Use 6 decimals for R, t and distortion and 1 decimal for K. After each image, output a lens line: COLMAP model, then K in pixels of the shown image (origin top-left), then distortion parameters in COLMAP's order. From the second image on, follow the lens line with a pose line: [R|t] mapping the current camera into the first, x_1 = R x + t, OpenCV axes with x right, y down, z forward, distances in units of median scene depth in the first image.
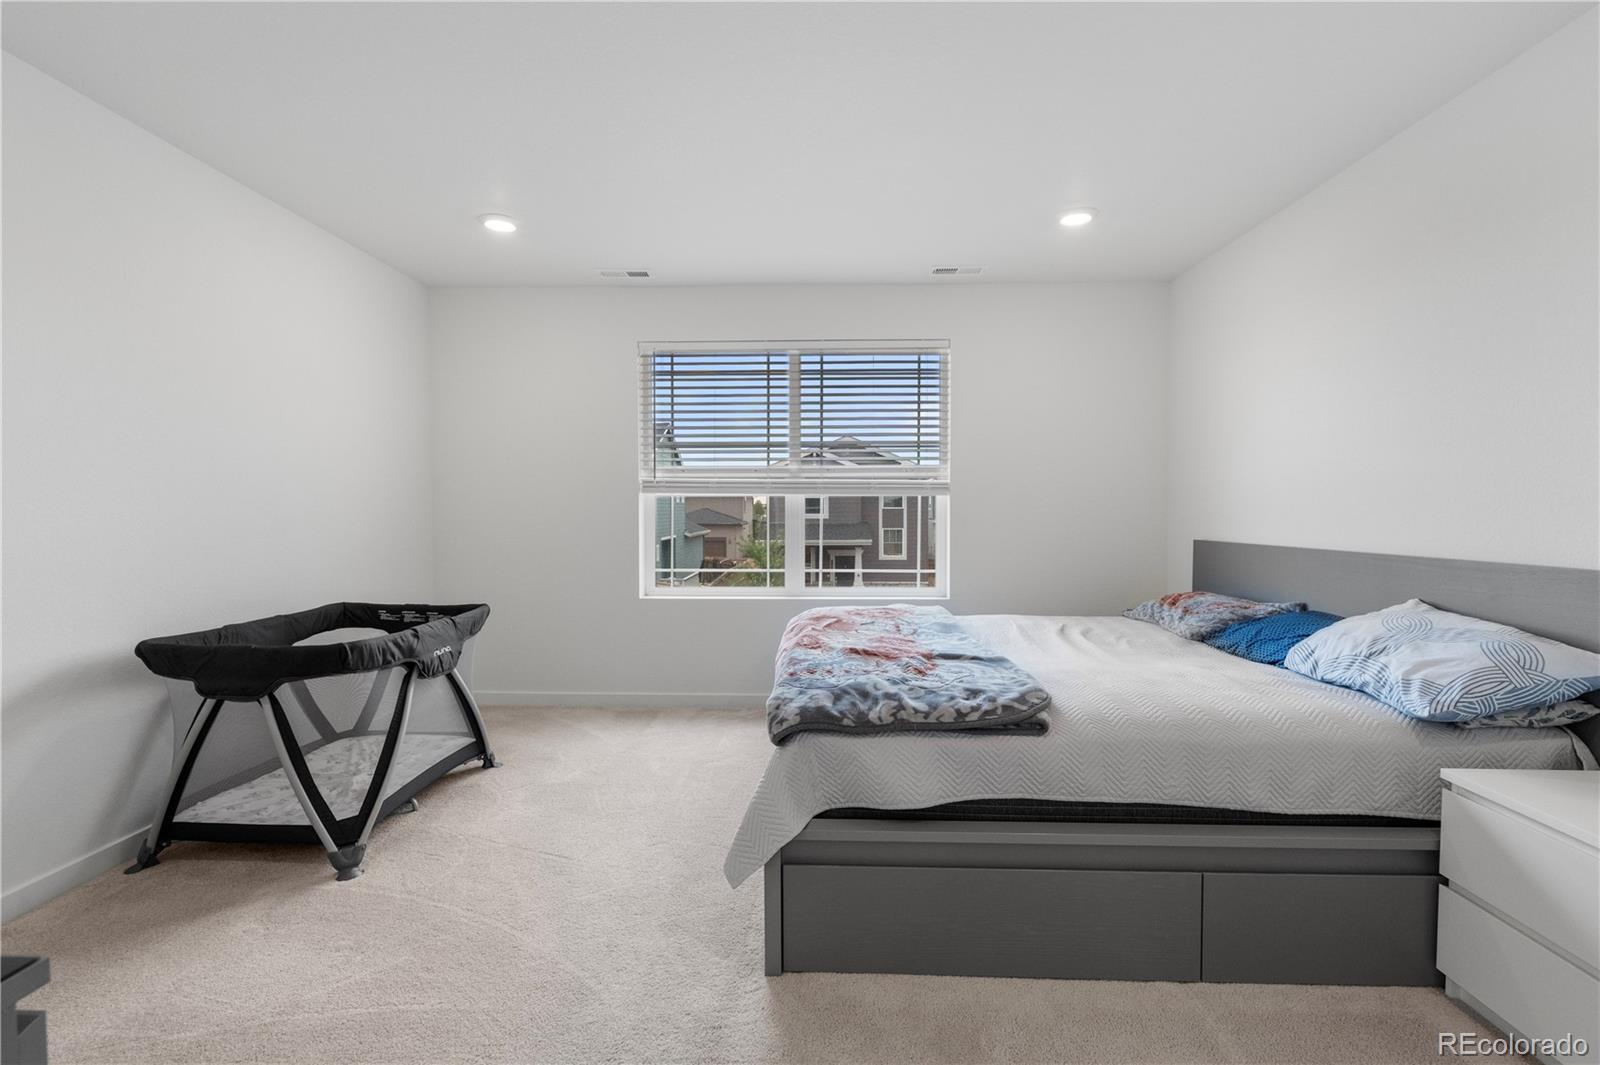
lens RADIAL K [[718.9, 0, 795.4], [0, 718.9, 526.2], [0, 0, 1]] dist [-0.004499, 0.001644]
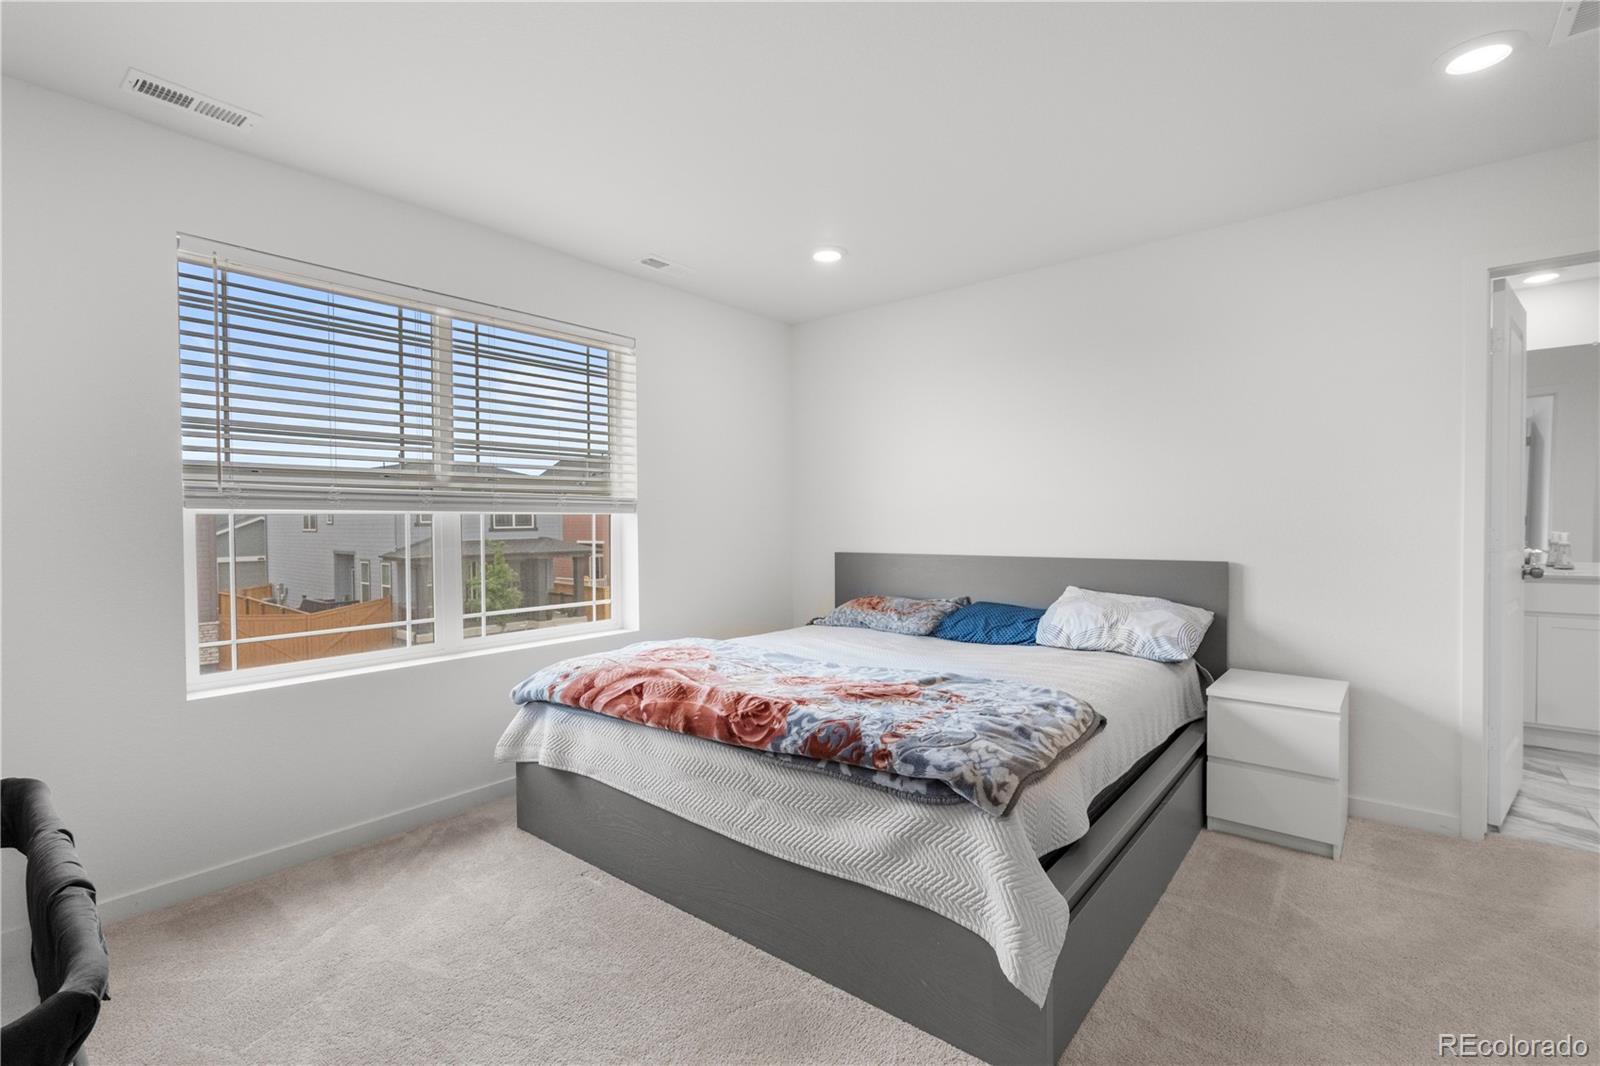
lens RADIAL K [[718.9, 0, 803.7], [0, 718.9, 535.9], [0, 0, 1]] dist [-0.004499, 0.001644]
pose [[0.609054, -0.022314, 0.792815, -0.367928], [0.028630, 0.999571, 0.006138, -0.015177], [-0.792612, 0.018960, 0.609431, 0.301775]]
